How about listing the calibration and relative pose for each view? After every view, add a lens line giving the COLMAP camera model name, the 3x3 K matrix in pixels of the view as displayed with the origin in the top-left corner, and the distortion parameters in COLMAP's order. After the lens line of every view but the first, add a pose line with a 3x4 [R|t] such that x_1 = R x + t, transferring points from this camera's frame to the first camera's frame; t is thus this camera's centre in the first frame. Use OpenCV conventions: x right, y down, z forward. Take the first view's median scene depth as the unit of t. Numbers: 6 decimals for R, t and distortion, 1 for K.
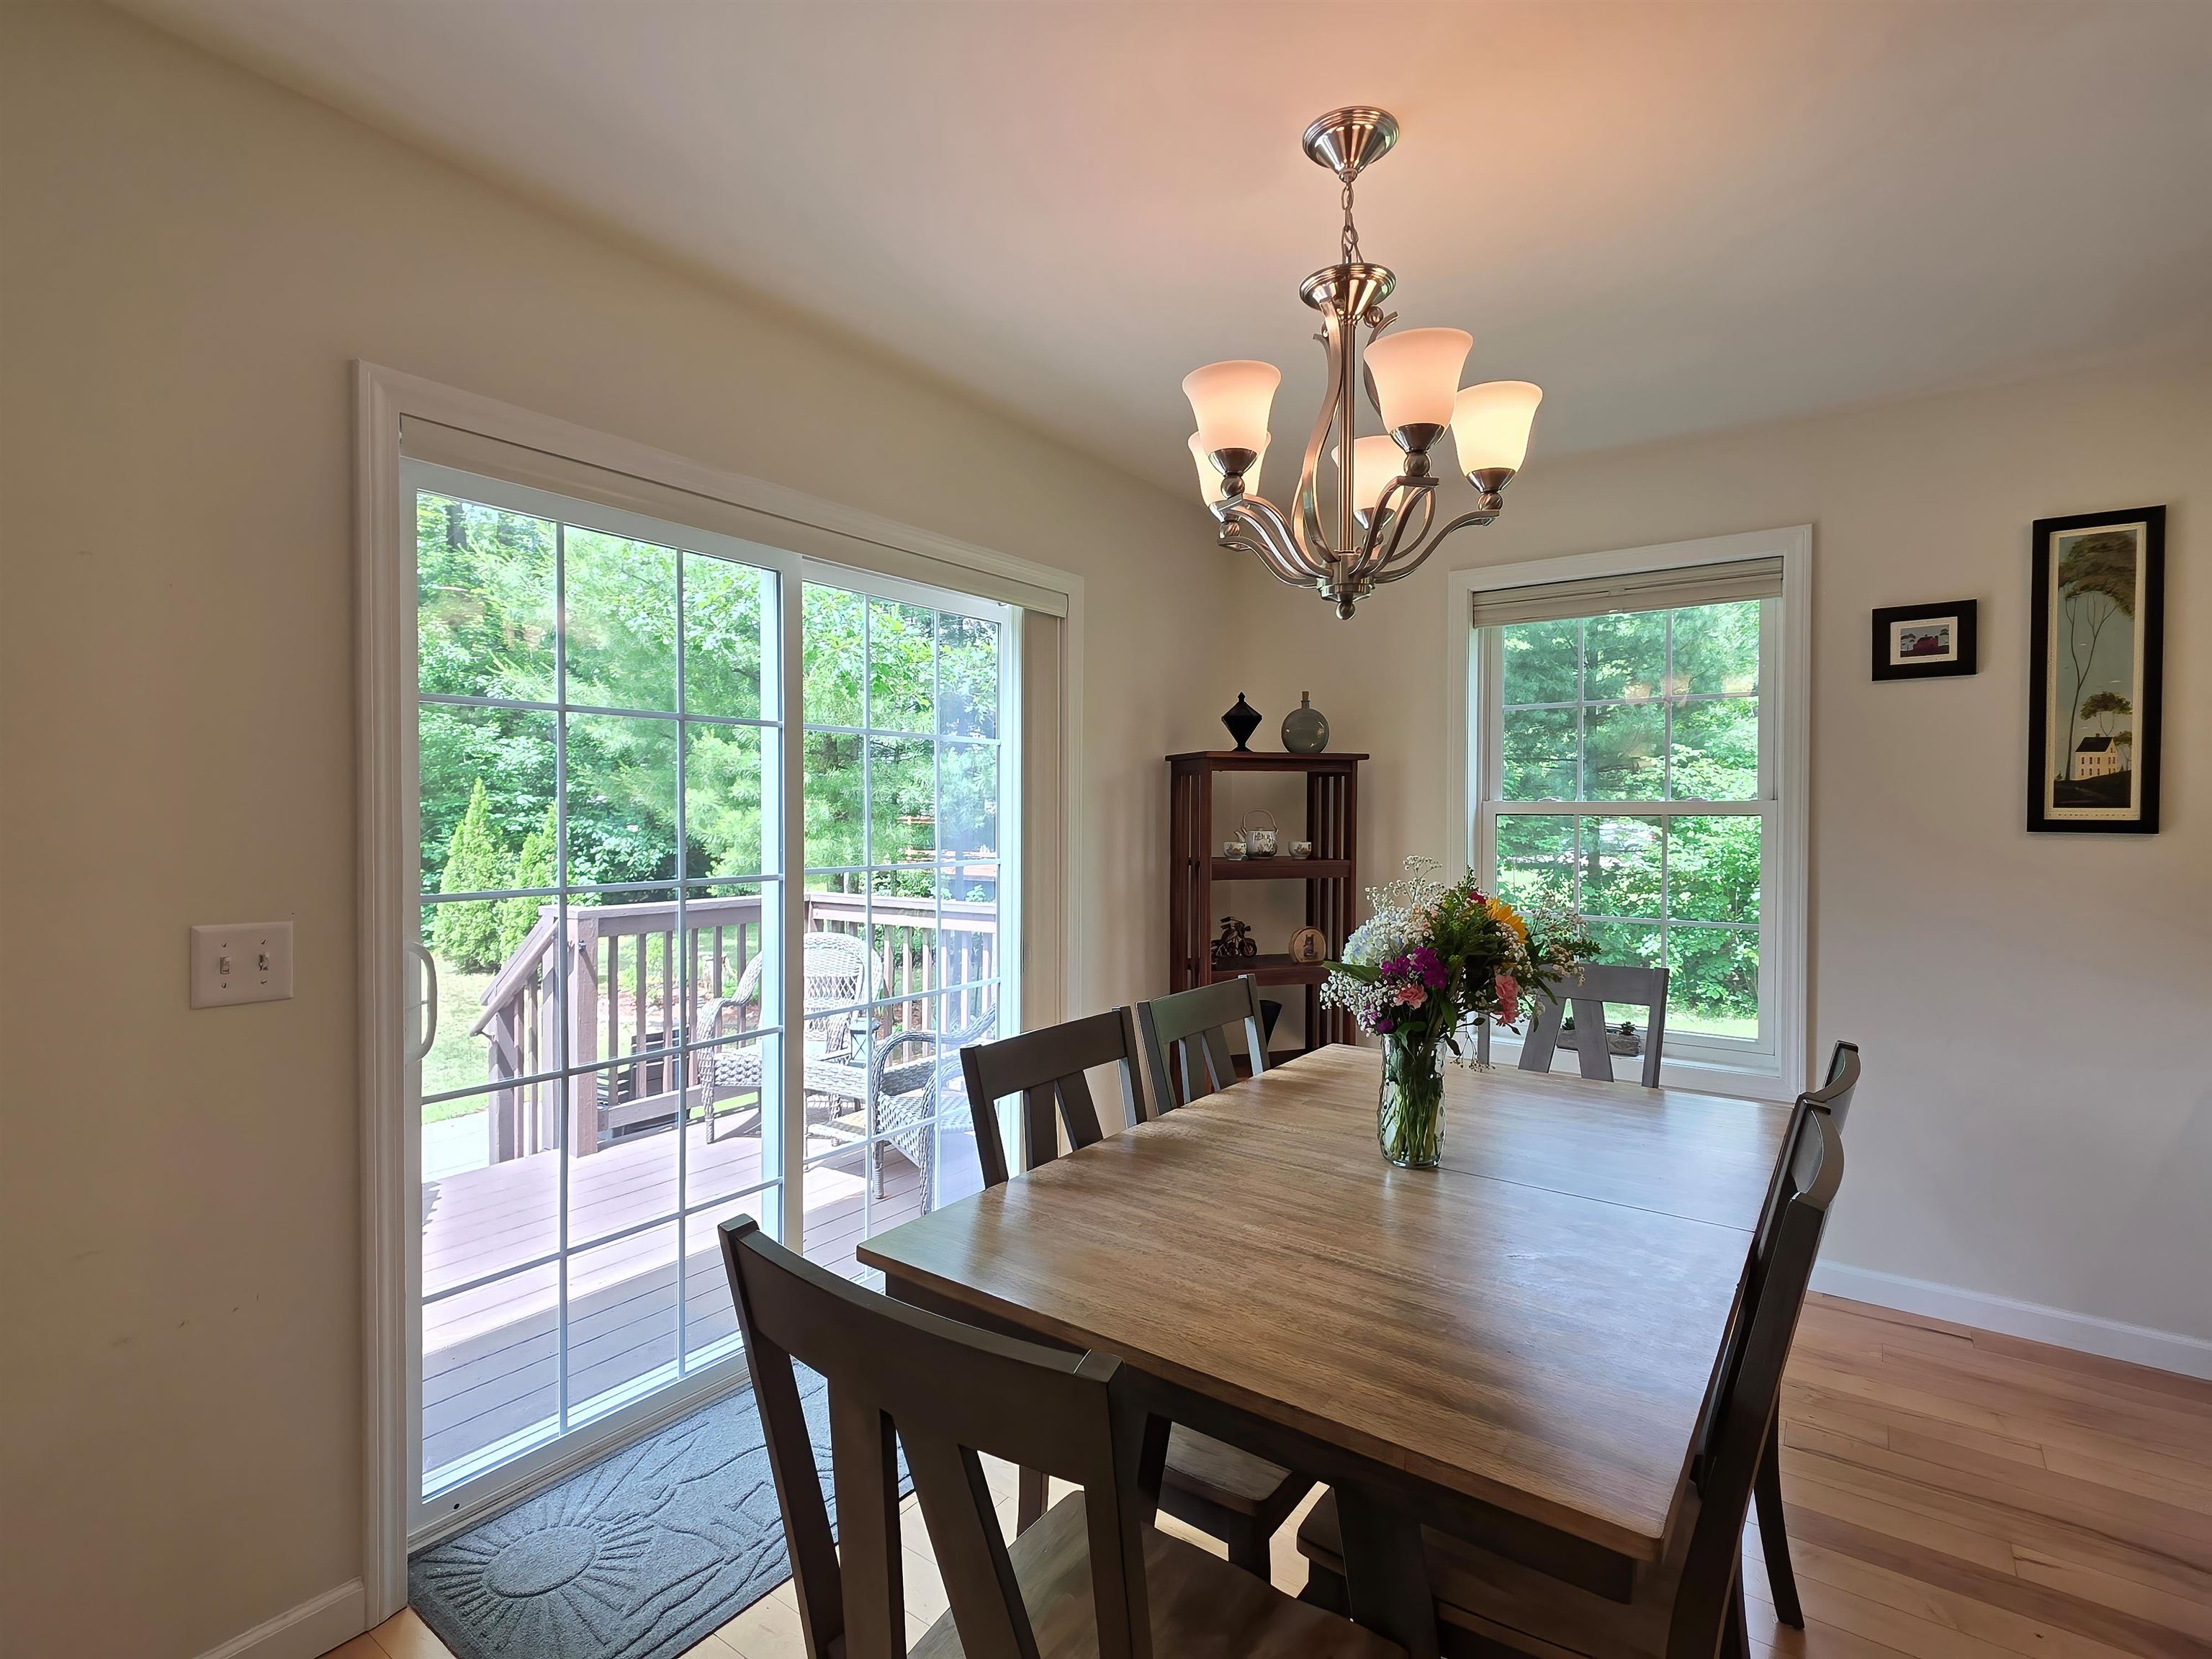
lens RADIAL K [[1029.2, 0, 1111.5], [0, 1029.2, 816.8], [0, 0, 1]] dist [0.010529, 0.000304]
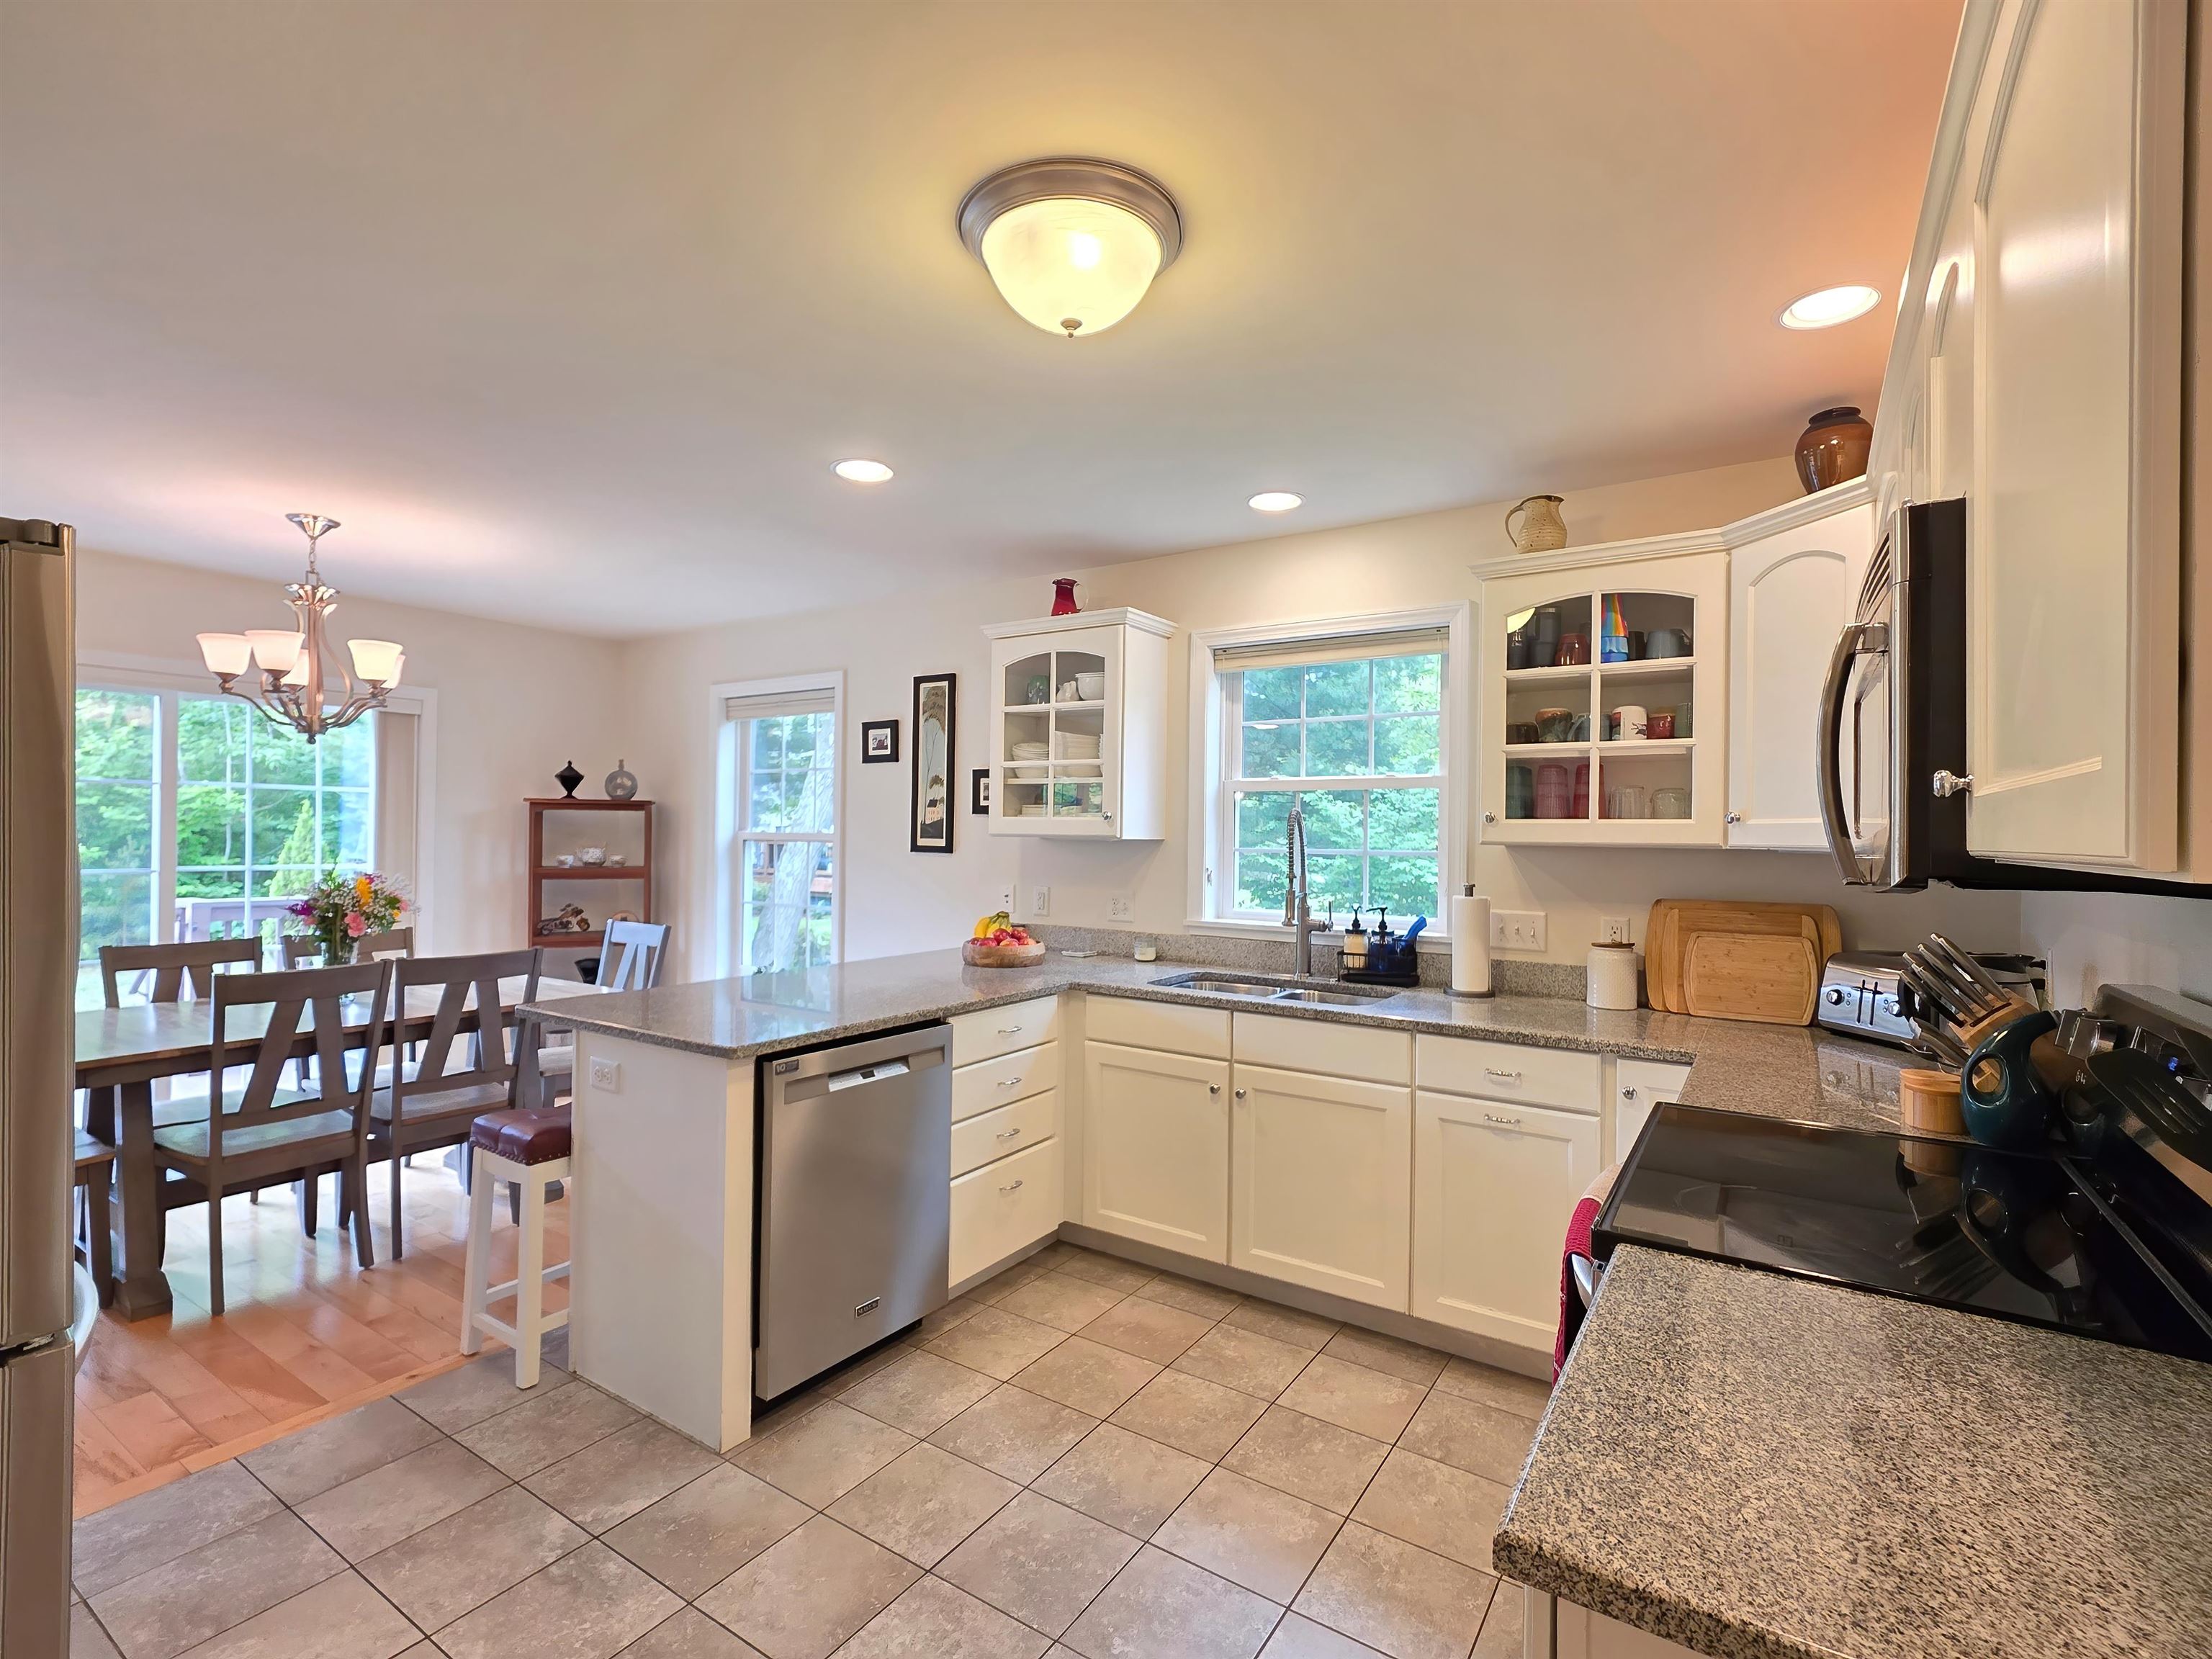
lens RADIAL K [[1029.2, 0, 1098.4], [0, 1029.2, 831.1], [0, 0, 1]] dist [0.010529, 0.000304]
pose [[0.999825, 0.011874, 0.014464, 1.059944], [-0.011665, 0.999828, -0.014427, 0.000144], [-0.014633, 0.014256, 0.999791, -0.679248]]
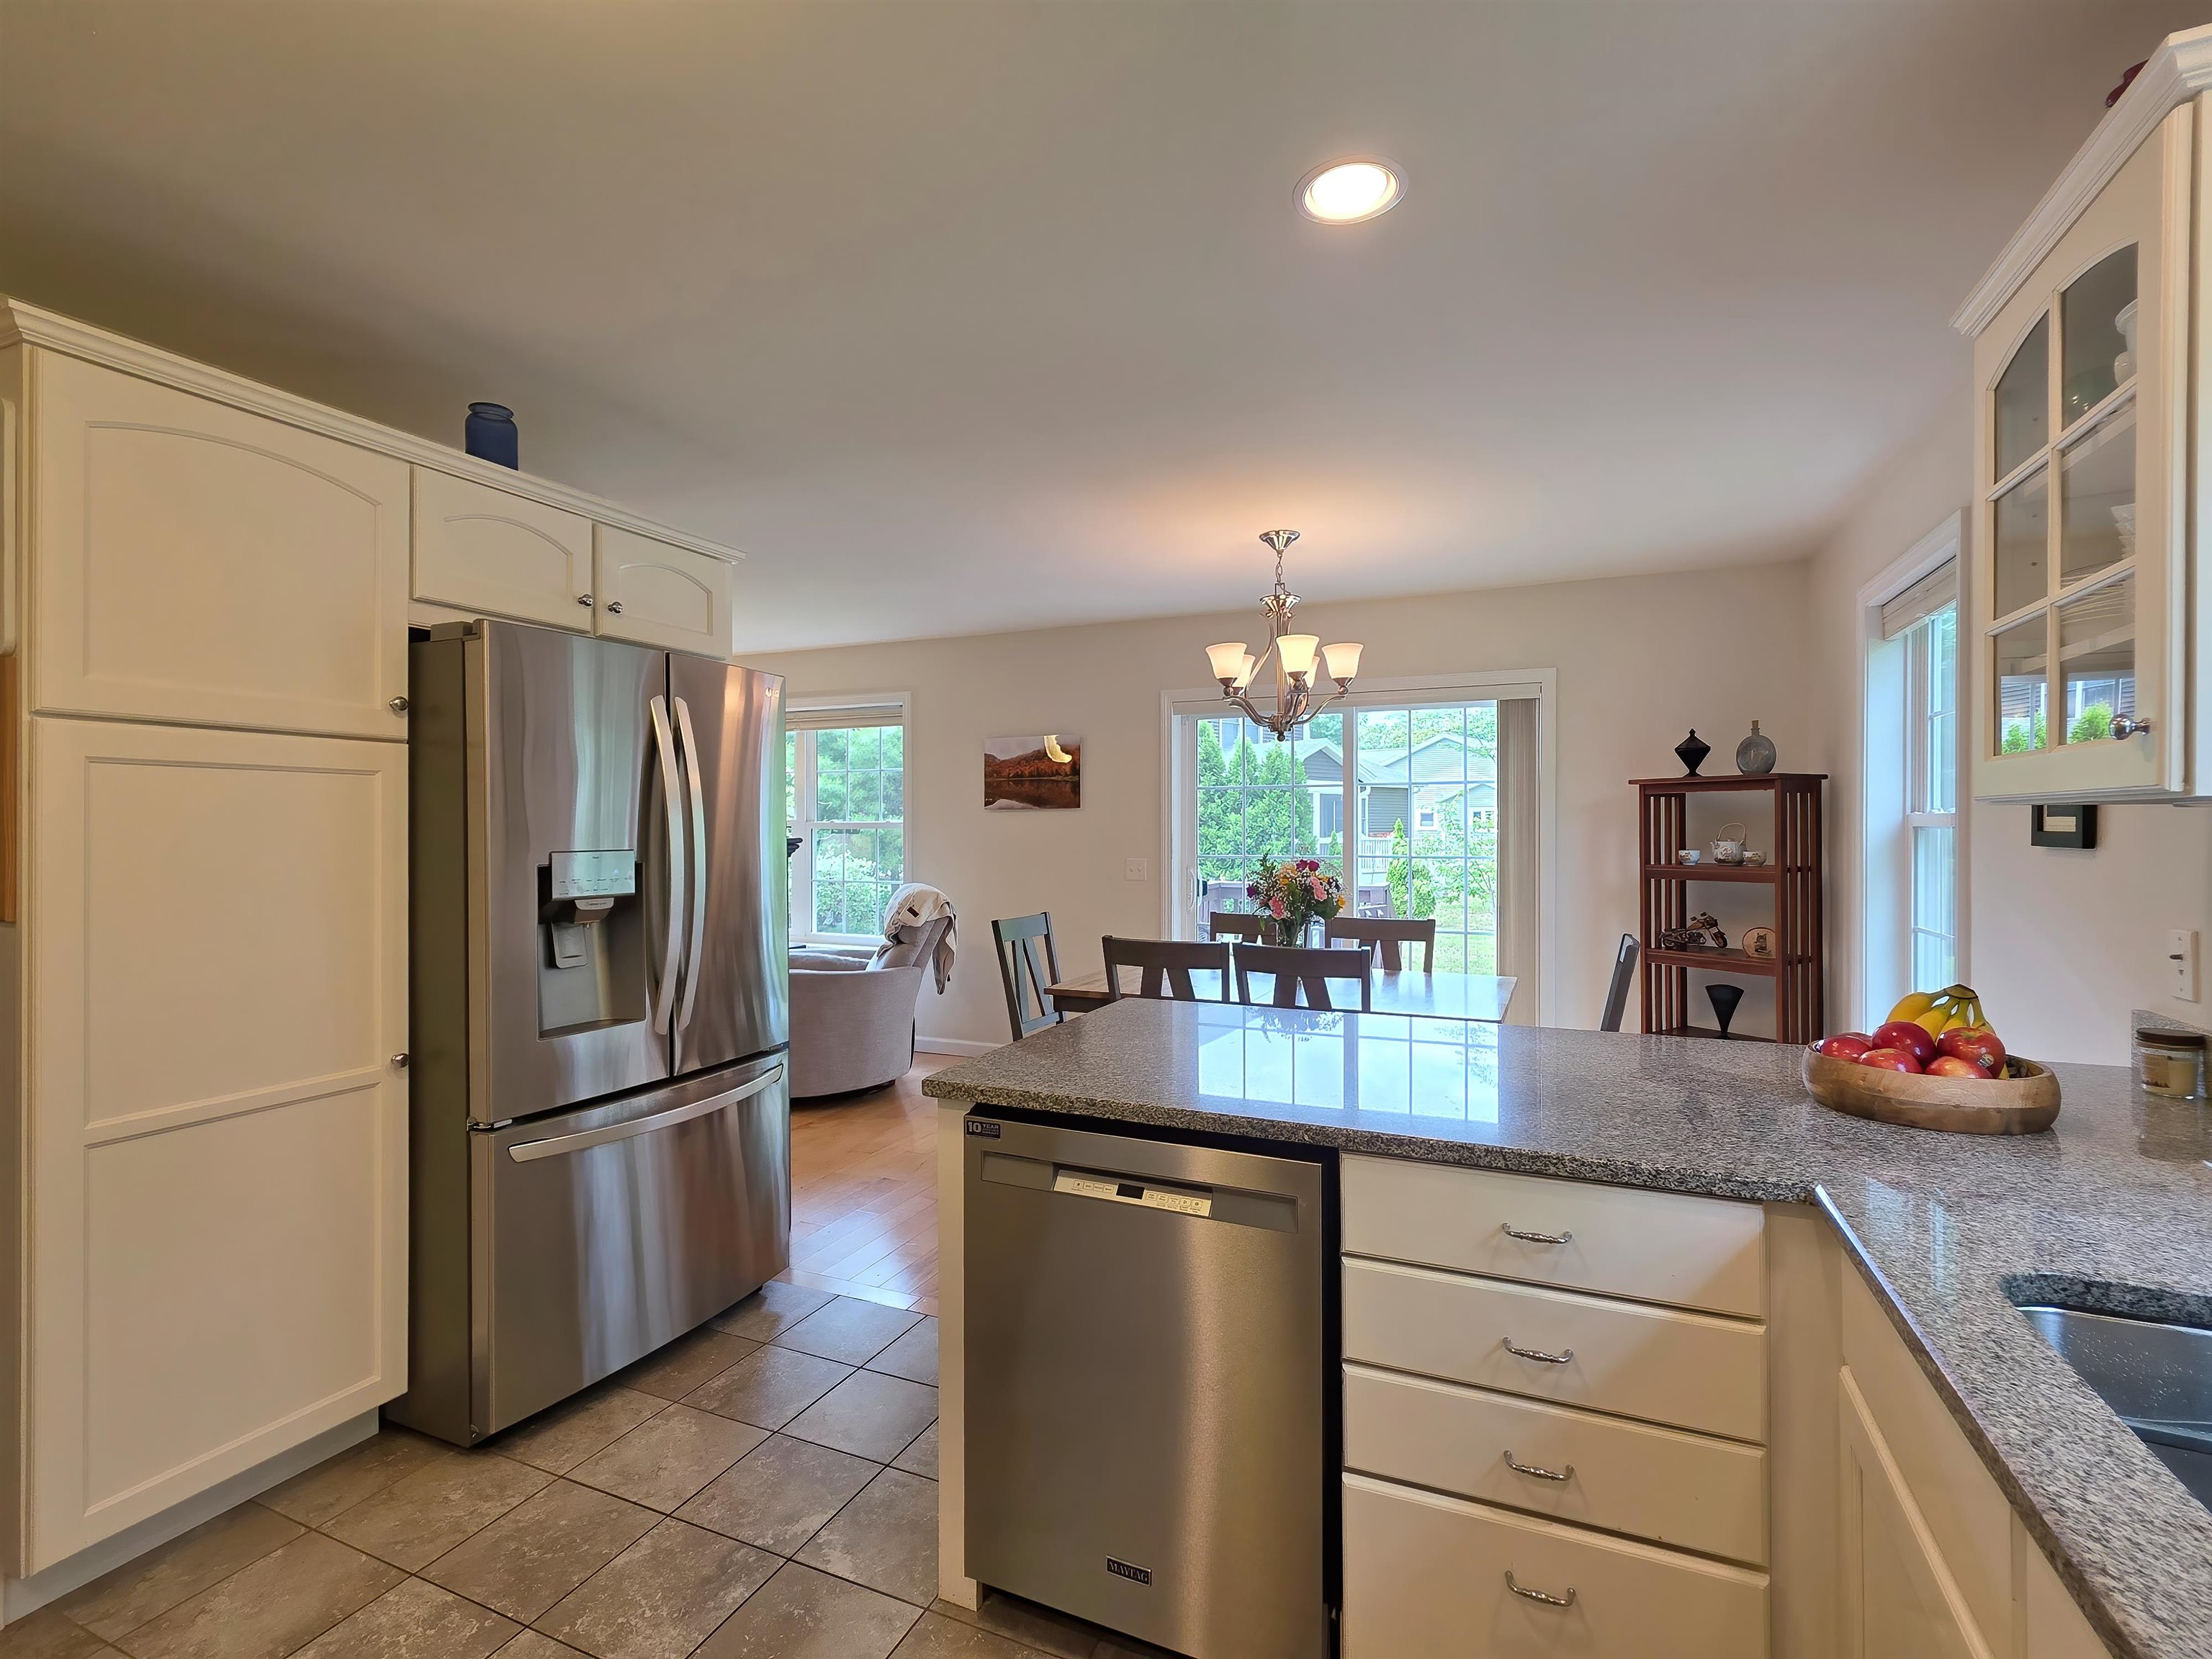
lens RADIAL K [[1029.2, 0, 1107.8], [0, 1029.2, 830.6], [0, 0, 1]] dist [0.010529, 0.000304]
pose [[0.183629, 0.002222, -0.982993, 1.413614], [-0.008815, 0.999961, 0.000613, 0.007484], [0.982956, 0.008553, 0.183641, 0.099647]]
